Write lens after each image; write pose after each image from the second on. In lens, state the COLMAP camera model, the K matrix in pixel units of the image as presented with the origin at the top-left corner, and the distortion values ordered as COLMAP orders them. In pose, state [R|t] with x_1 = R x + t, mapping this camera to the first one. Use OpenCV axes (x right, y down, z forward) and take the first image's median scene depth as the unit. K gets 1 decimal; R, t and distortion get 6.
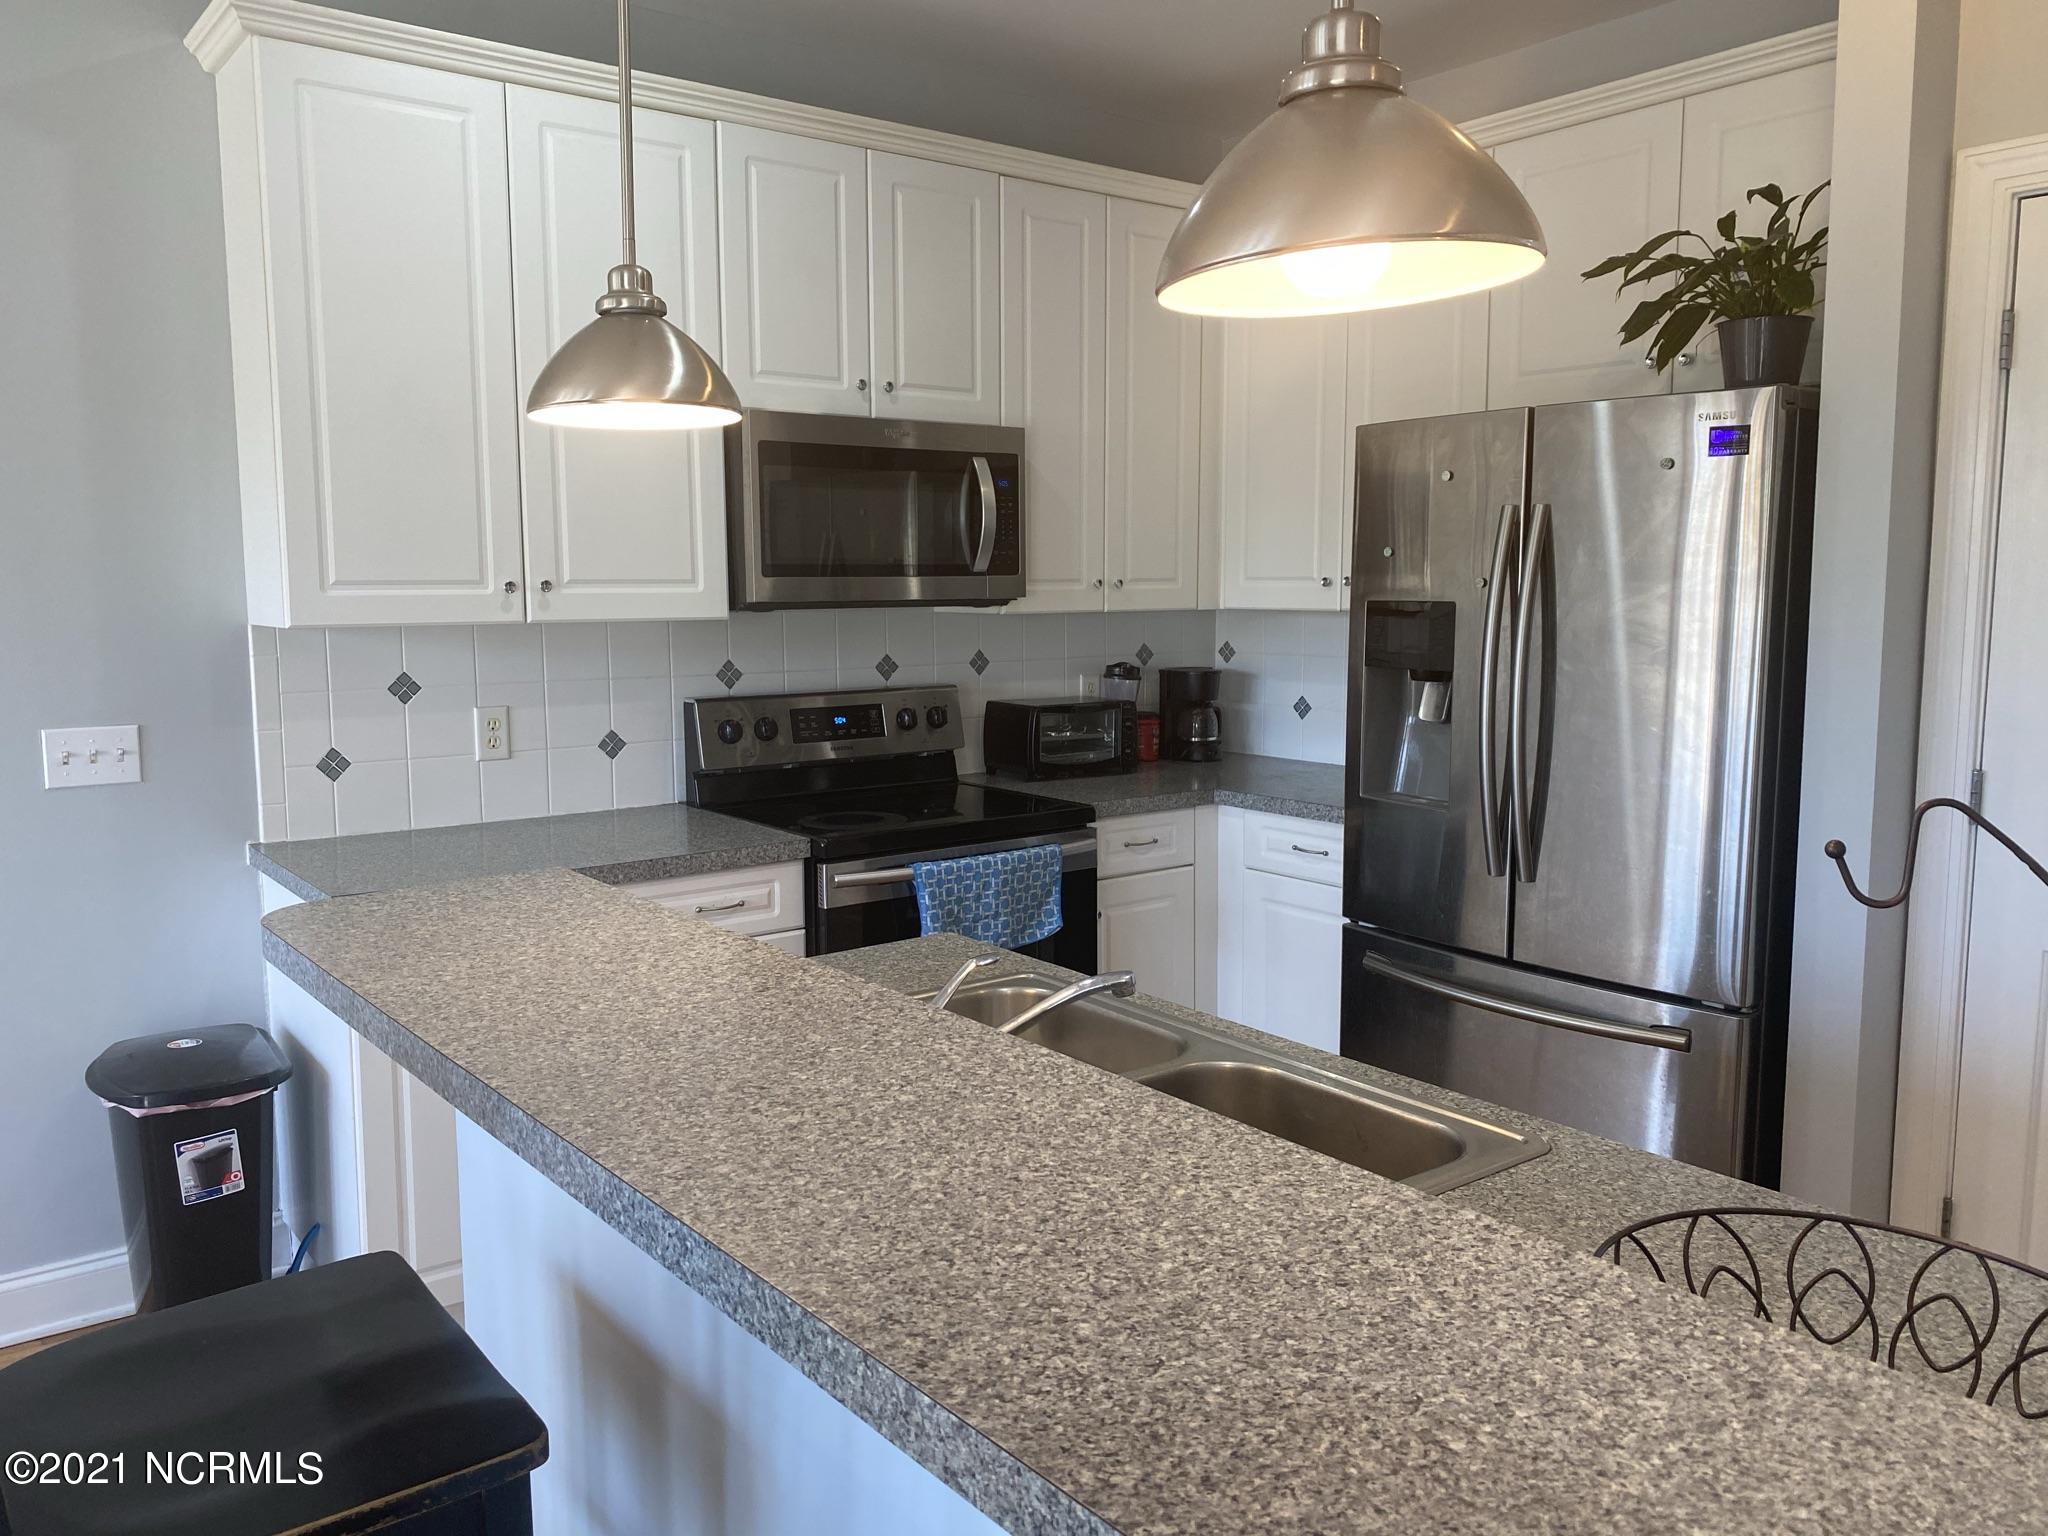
lens RADIAL K [[1558.5, 0, 1005.1], [0, 1558.5, 758.9], [0, 0, 1]] dist [0.041277, -0.051434]
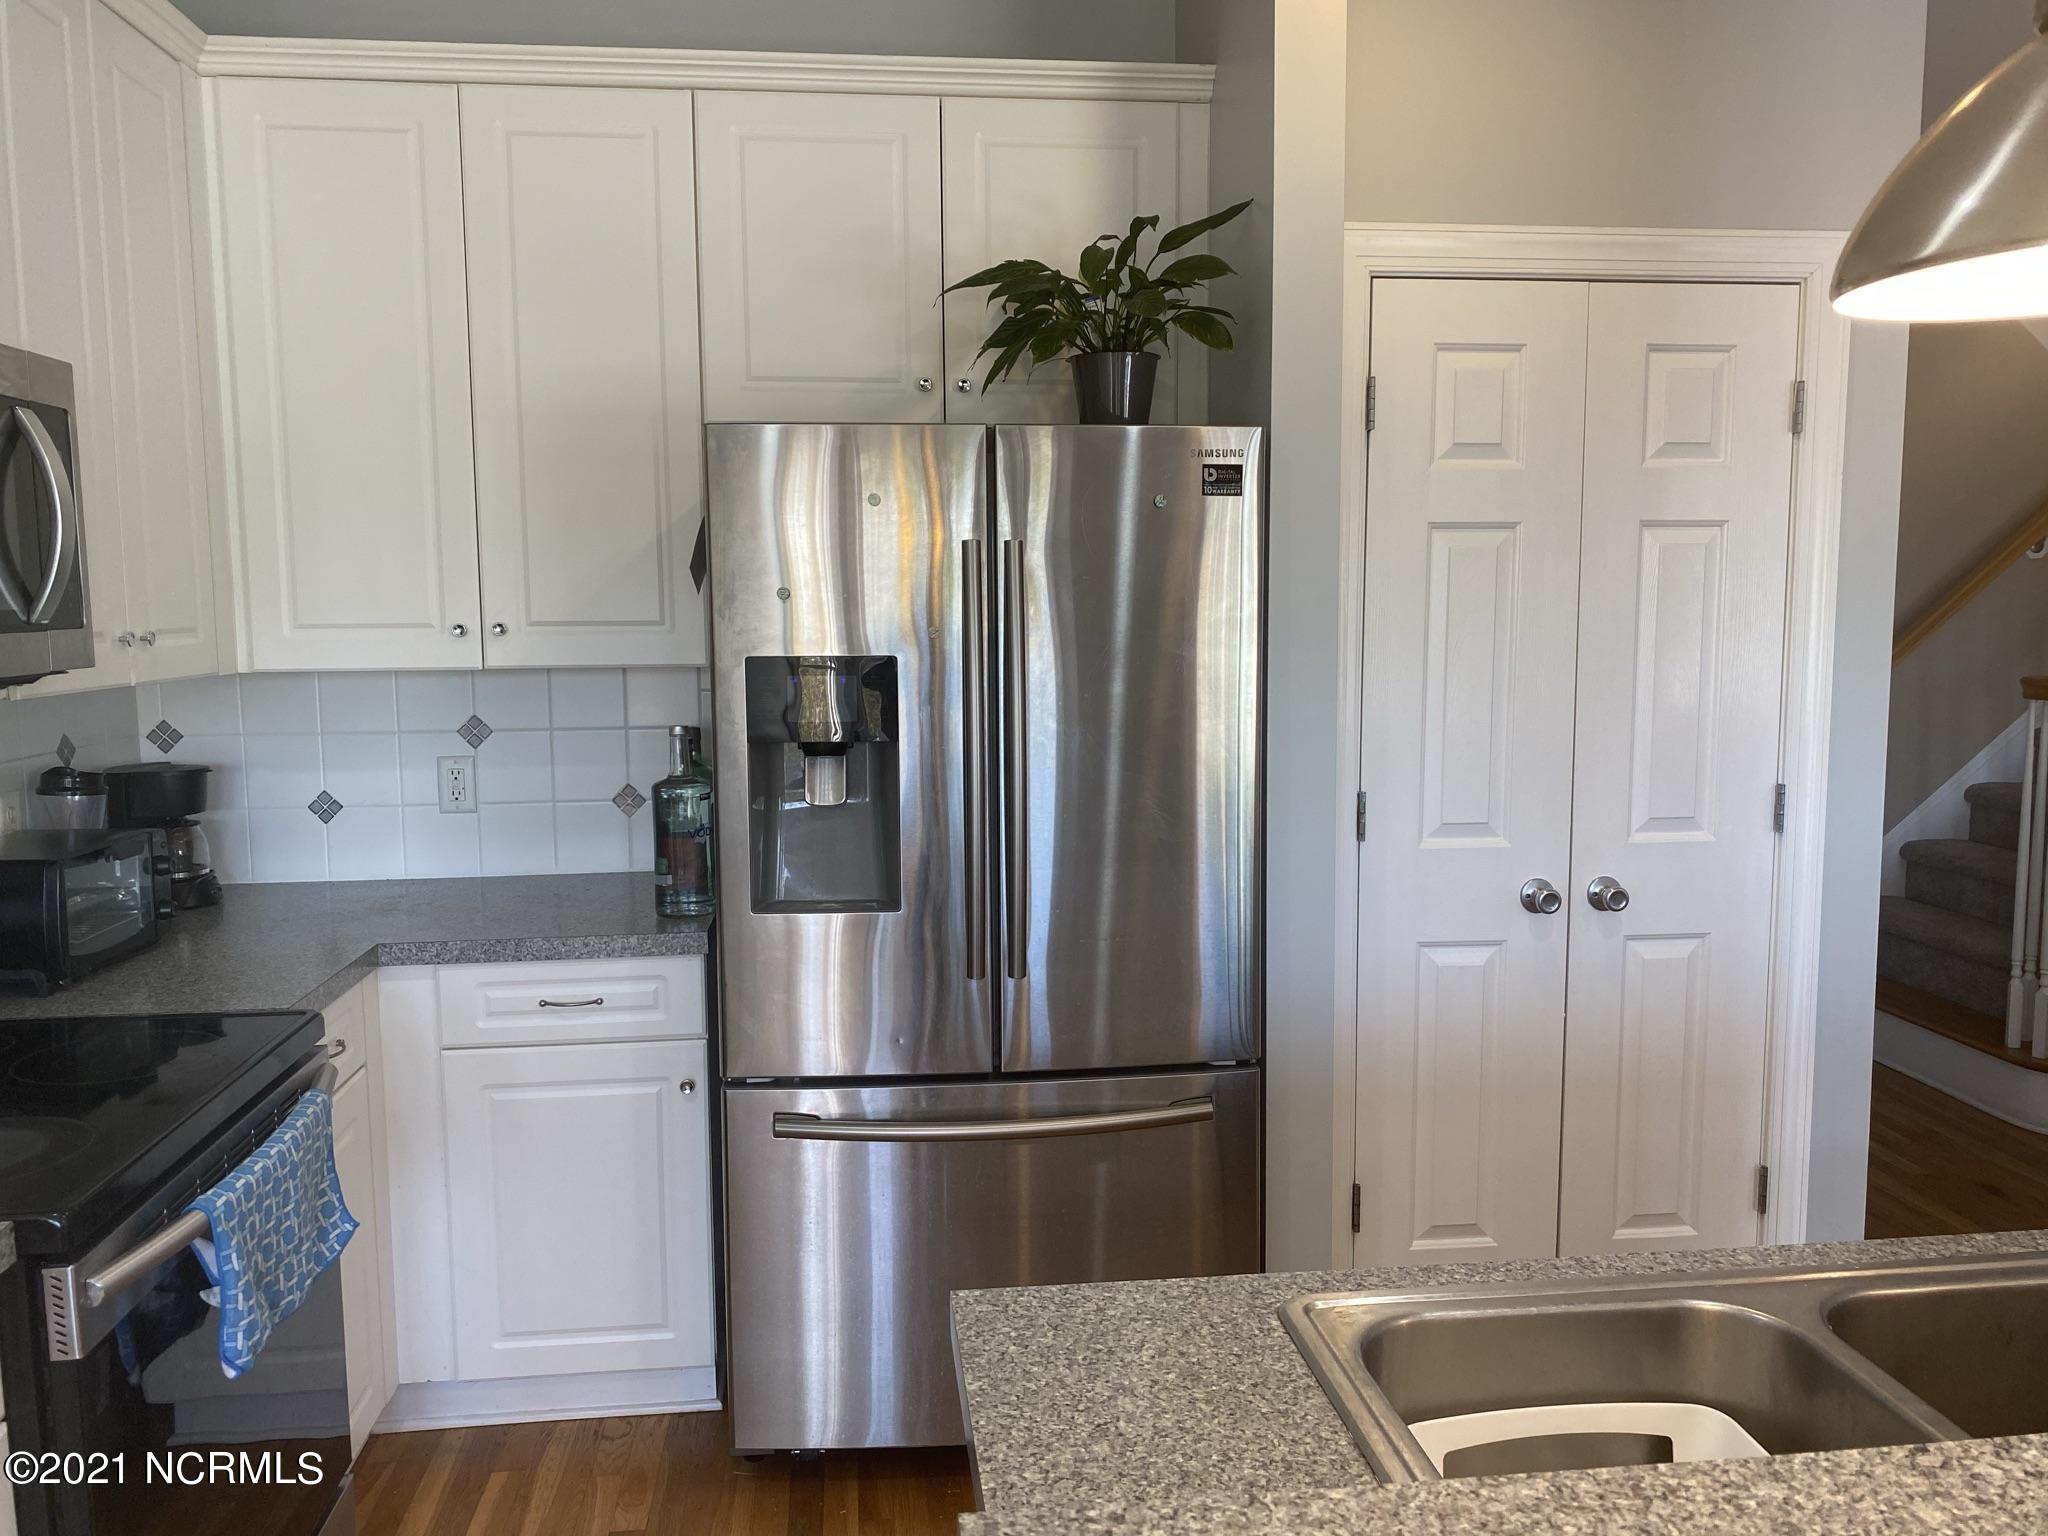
lens RADIAL K [[1558.5, 0, 1012.9], [0, 1558.5, 757.8], [0, 0, 1]] dist [0.041277, -0.051434]
pose [[0.514692, -0.090455, 0.852590, -0.337687], [0.107966, 0.993341, 0.040211, -0.066569], [-0.850550, 0.071355, 0.521030, 0.484482]]
